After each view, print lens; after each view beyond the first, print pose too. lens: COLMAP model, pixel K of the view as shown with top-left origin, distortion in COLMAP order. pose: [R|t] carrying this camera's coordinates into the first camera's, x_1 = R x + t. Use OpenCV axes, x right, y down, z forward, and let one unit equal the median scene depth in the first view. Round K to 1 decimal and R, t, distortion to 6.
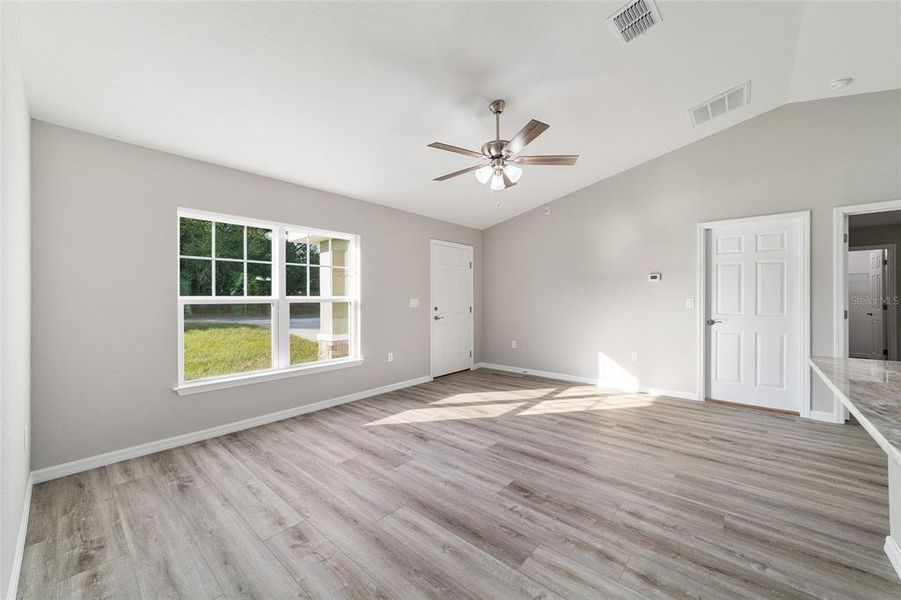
lens RADIAL K [[345.9, 0, 449.2], [0, 345.9, 298.0], [0, 0, 1]] dist [-0.018311, 0.008848]
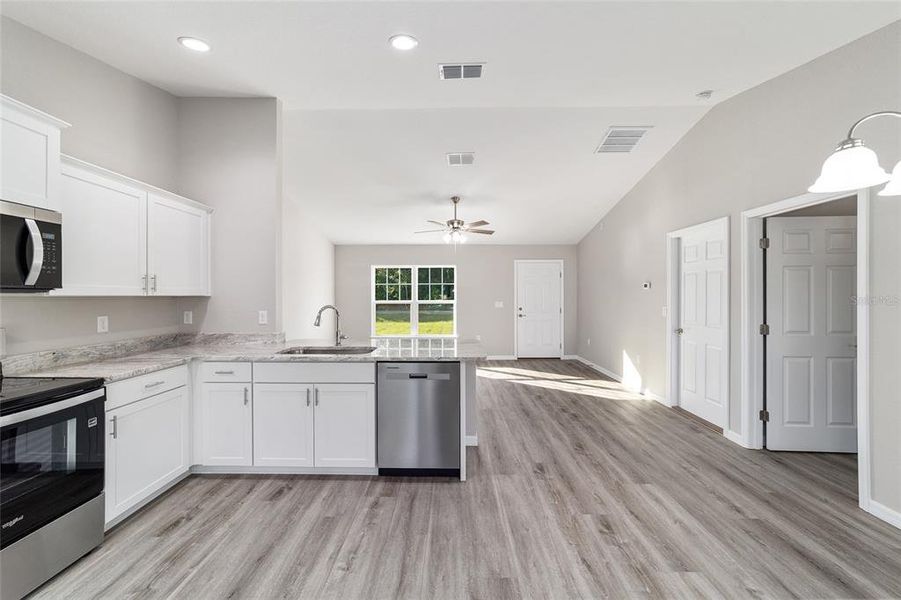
lens RADIAL K [[347.3, 0, 451.6], [0, 347.3, 295.6], [0, 0, 1]] dist [-0.007962, 0.000234]
pose [[0.654094, 0.001905, -0.756411, 1.378925], [0.000809, 0.999994, 0.003218, -0.044633], [0.756413, -0.002717, 0.654089, -0.203642]]
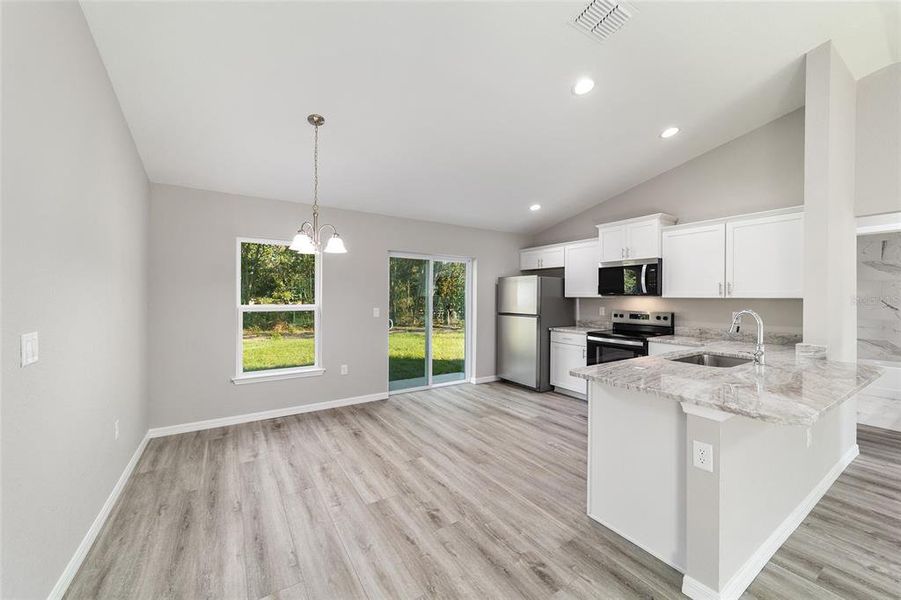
lens RADIAL K [[345.9, 0, 449.2], [0, 345.9, 298.0], [0, 0, 1]] dist [-0.018311, 0.008848]
pose [[-0.961732, -0.001701, 0.273988, 0.877852], [-0.001275, 0.999998, 0.001733, -0.042691], [-0.273990, 0.001317, -0.961732, 1.053725]]
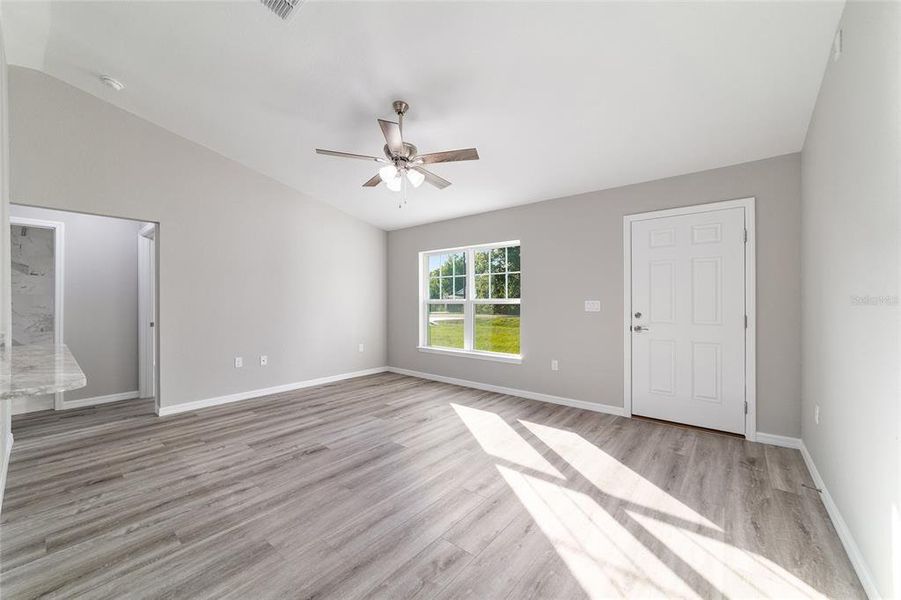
lens RADIAL K [[345.9, 0, 449.2], [0, 345.9, 298.0], [0, 0, 1]] dist [-0.018311, 0.008848]
pose [[0.030054, -0.004423, -0.999538, 1.031942], [0.002373, 0.999988, -0.004354, -0.001389], [0.999545, -0.002242, 0.030065, 1.002017]]
